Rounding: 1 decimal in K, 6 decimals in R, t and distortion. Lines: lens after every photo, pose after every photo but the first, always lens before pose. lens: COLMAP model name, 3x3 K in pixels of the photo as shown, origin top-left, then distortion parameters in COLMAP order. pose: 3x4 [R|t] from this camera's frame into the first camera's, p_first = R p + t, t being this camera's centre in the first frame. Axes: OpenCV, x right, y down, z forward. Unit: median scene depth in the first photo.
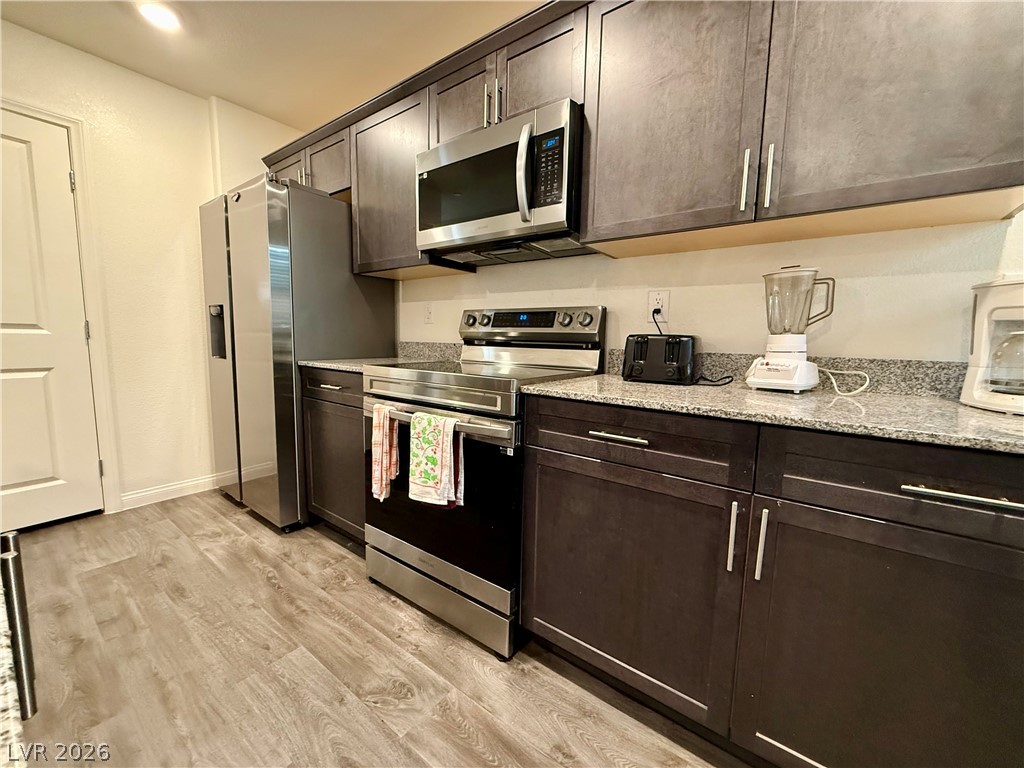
lens RADIAL K [[405.9, 0, 512.4], [0, 405.9, 383.5], [0, 0, 1]] dist [-0.001071, 0.000117]
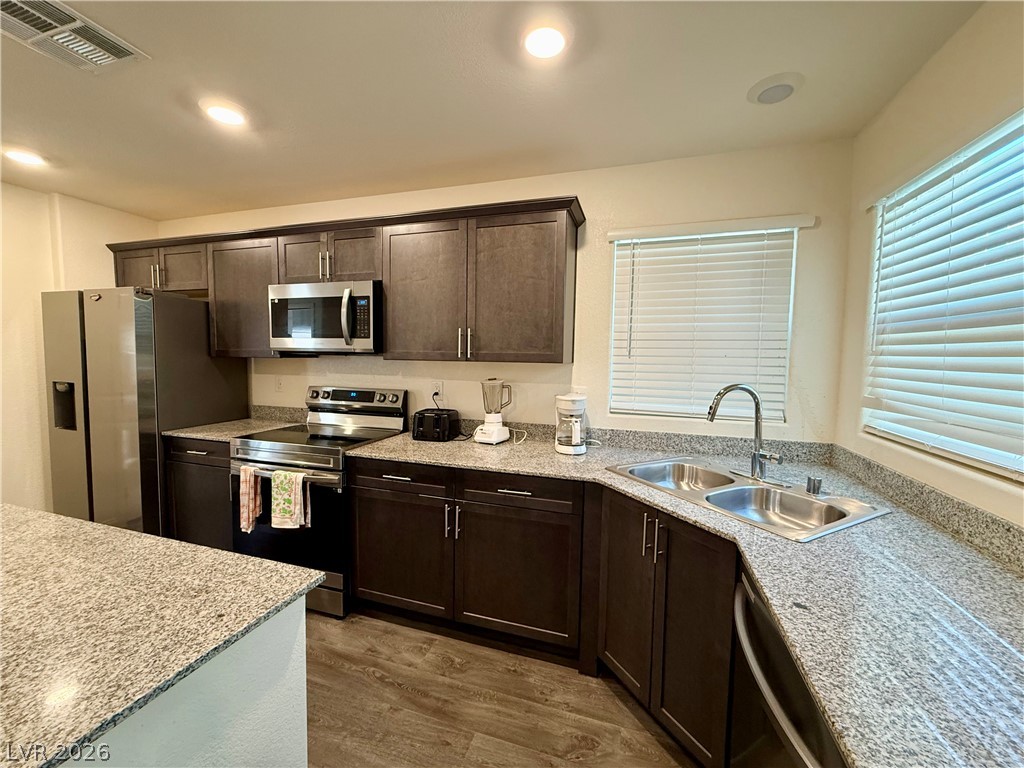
lens RADIAL K [[405.9, 0, 508.0], [0, 405.9, 383.3], [0, 0, 1]] dist [-0.001071, 0.000117]
pose [[0.946390, -0.028599, 0.321757, 0.113445], [0.042384, 0.998456, -0.035918, -0.168896], [-0.320233, 0.047630, 0.946141, -0.763125]]
